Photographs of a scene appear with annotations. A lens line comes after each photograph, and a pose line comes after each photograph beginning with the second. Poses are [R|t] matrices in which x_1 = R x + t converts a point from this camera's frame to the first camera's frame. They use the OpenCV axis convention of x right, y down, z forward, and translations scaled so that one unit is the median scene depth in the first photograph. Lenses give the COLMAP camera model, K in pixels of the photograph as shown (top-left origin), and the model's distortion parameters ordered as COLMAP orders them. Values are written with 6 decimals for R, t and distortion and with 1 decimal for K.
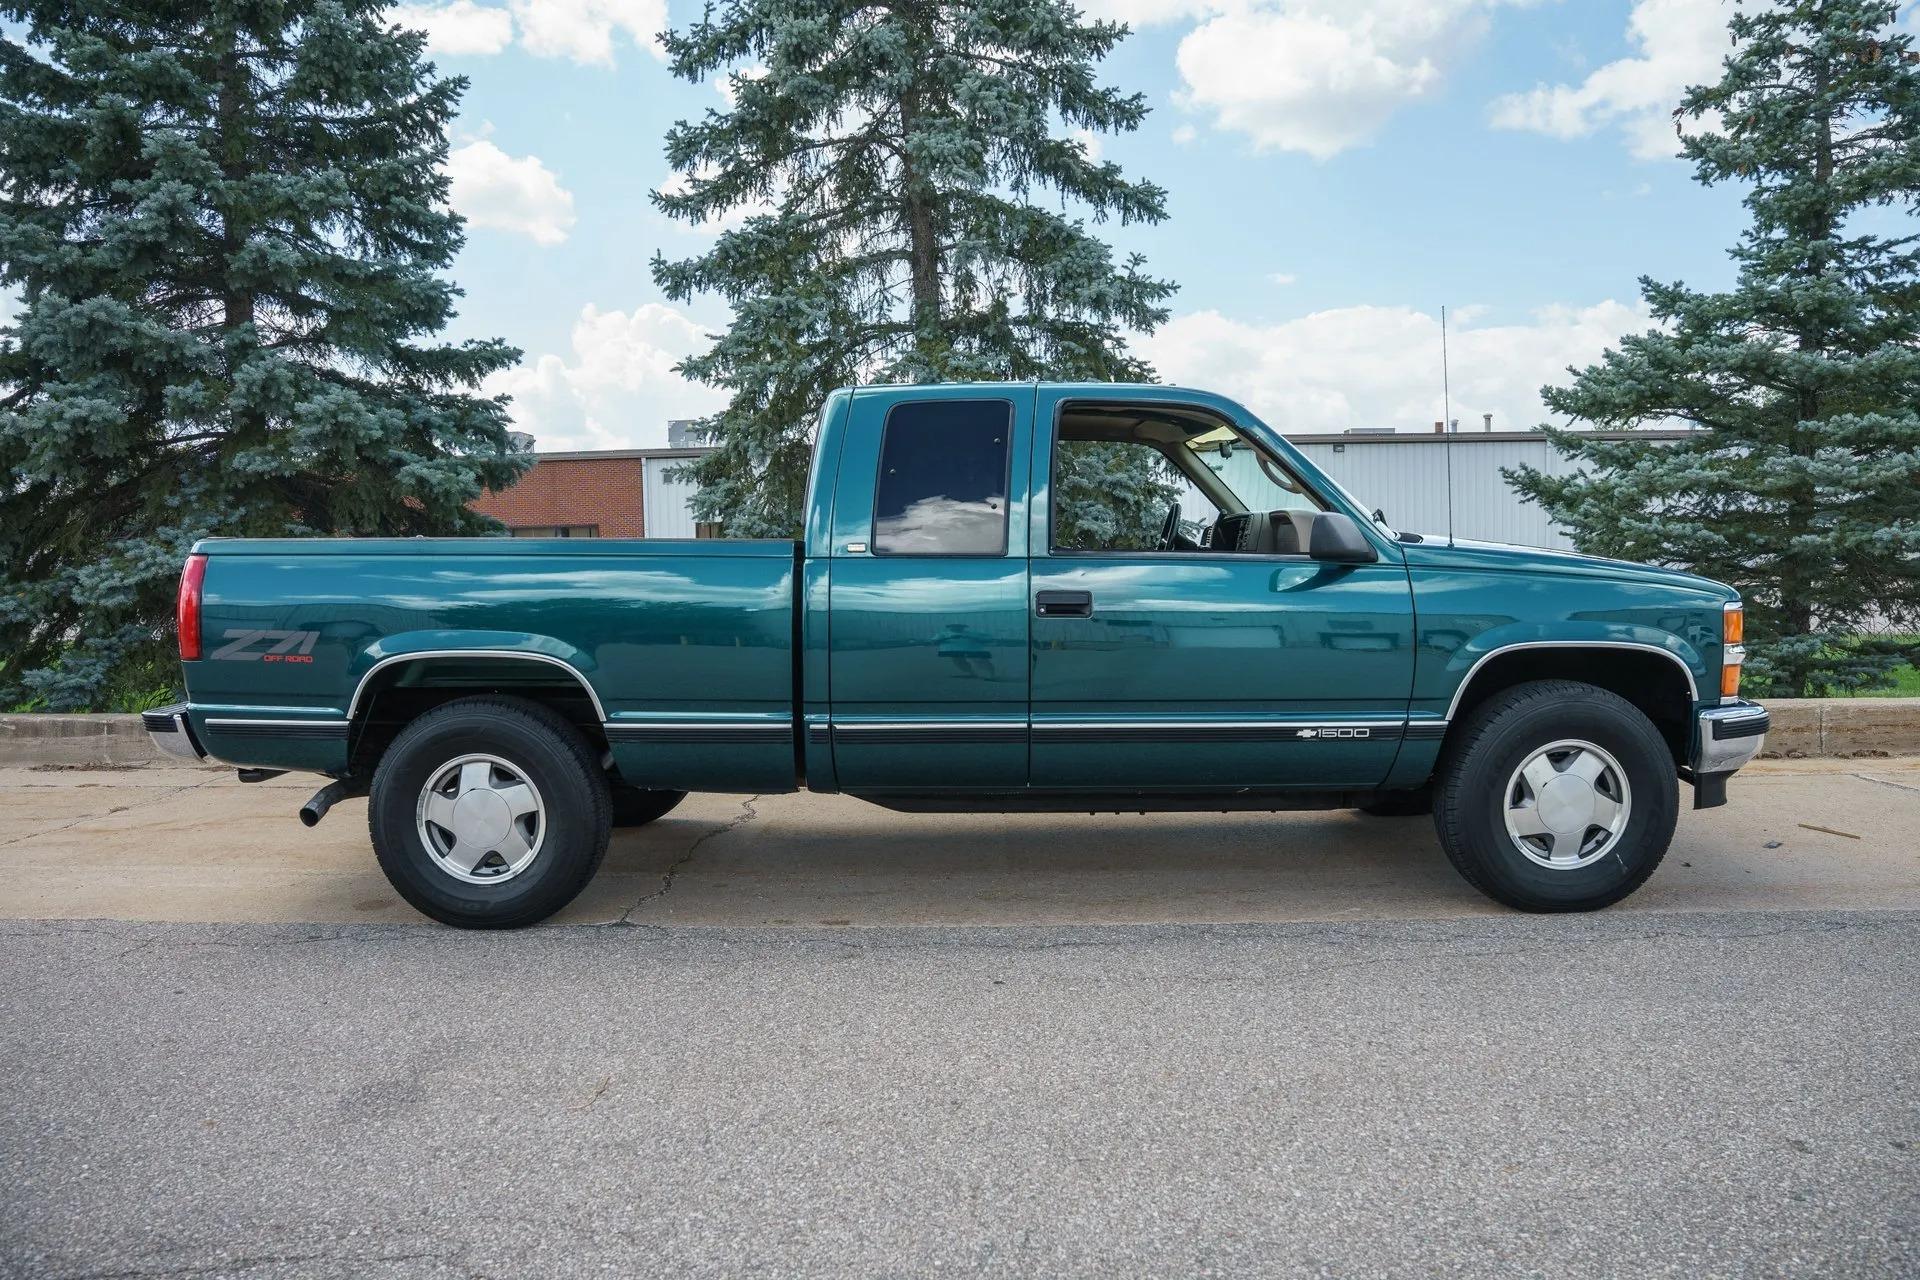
lens RADIAL K [[1315.9, 0, 966.0], [0, 1315.9, 638.0], [0, 0, 1]] dist [-0.142977, 0.112457]
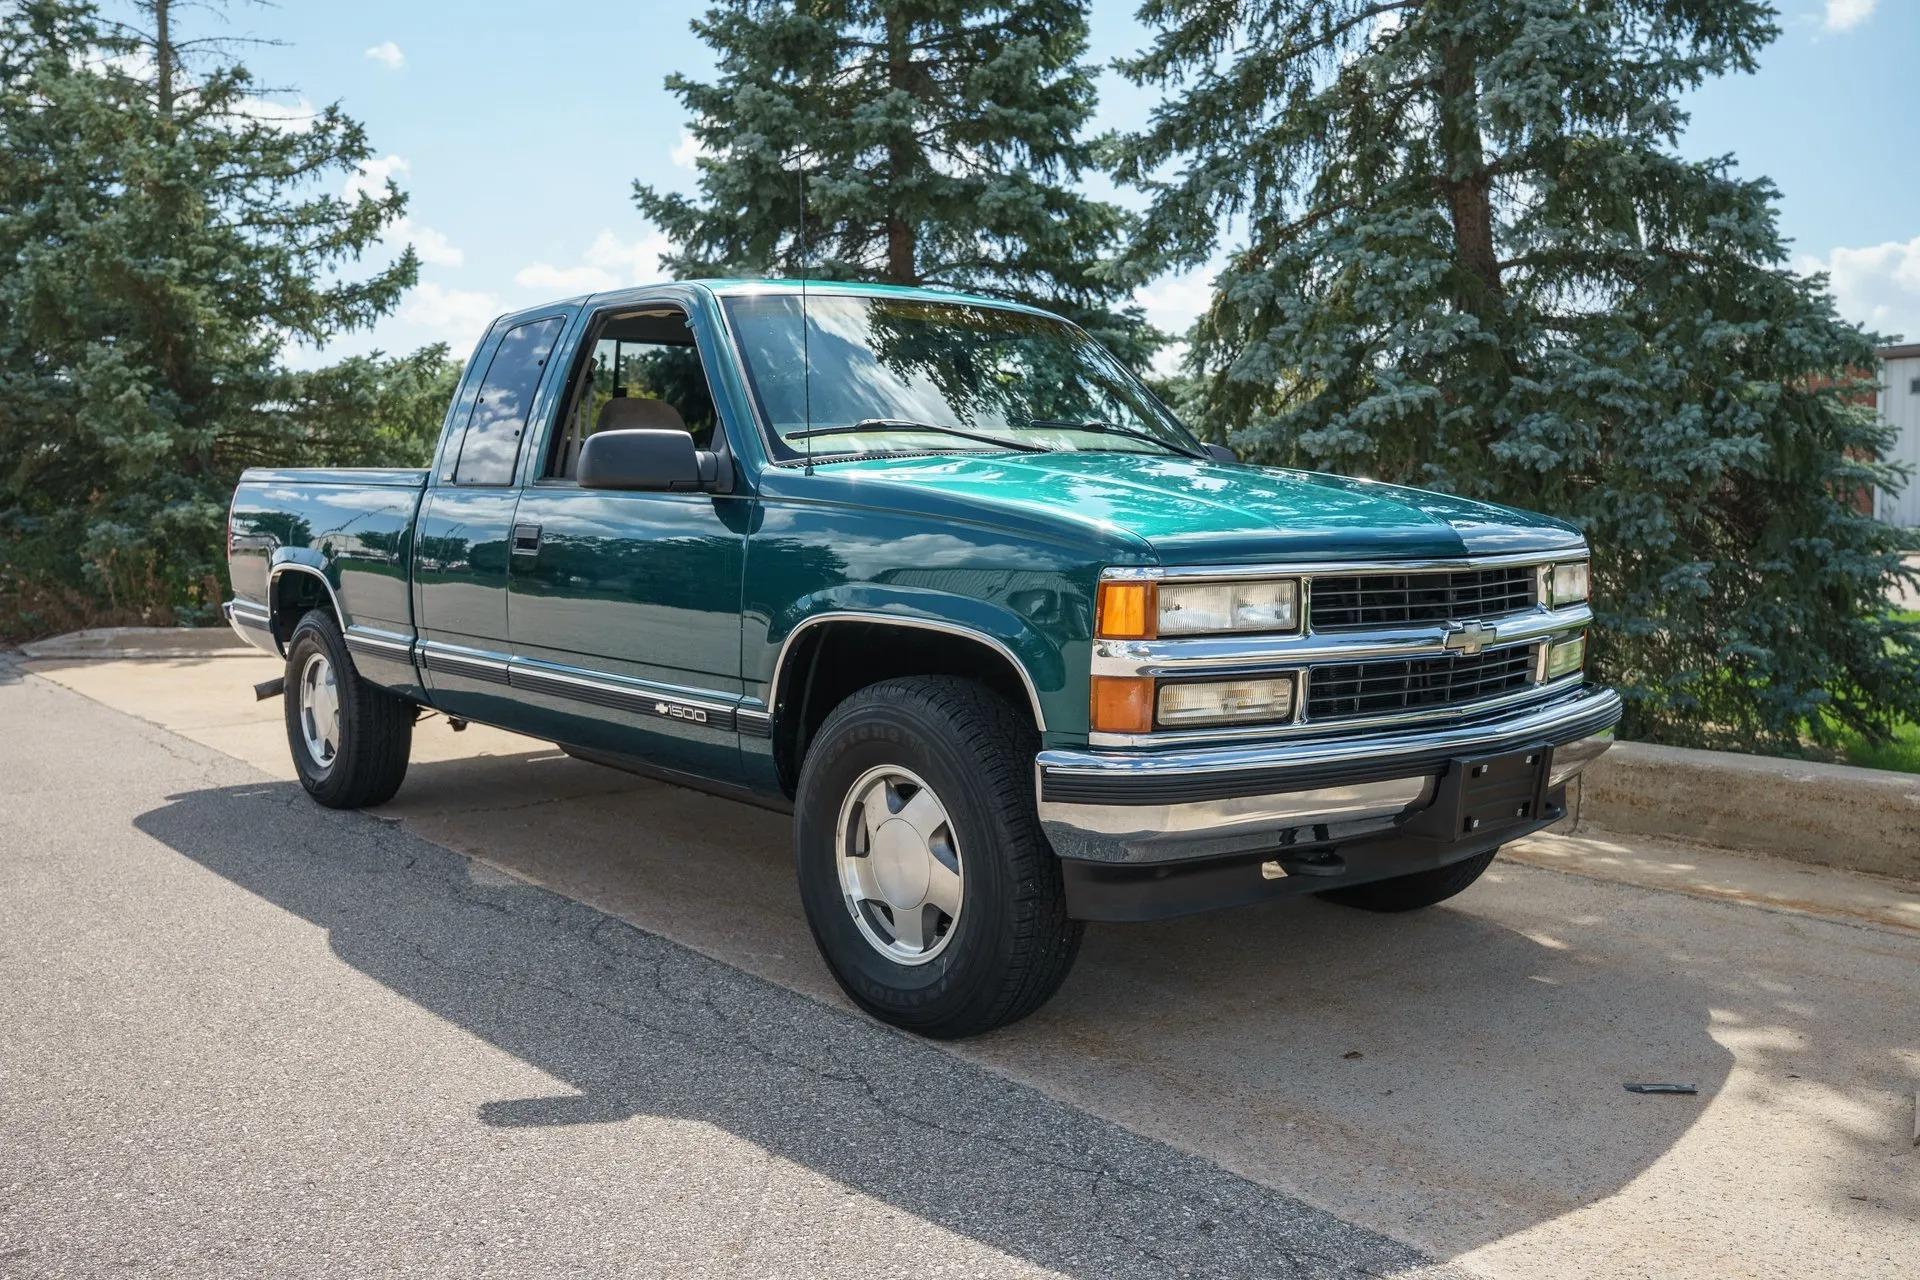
lens RADIAL K [[1638.6, 0, 960.0], [0, 1638.6, 640.0], [0, 0, 1]] dist [-0.014459, -0.002791]
pose [[0.649184, 0.072510, -0.757167, 1.115417], [-0.054878, 0.997317, 0.048457, -0.026547], [0.758649, 0.010095, 0.651422, 0.474829]]
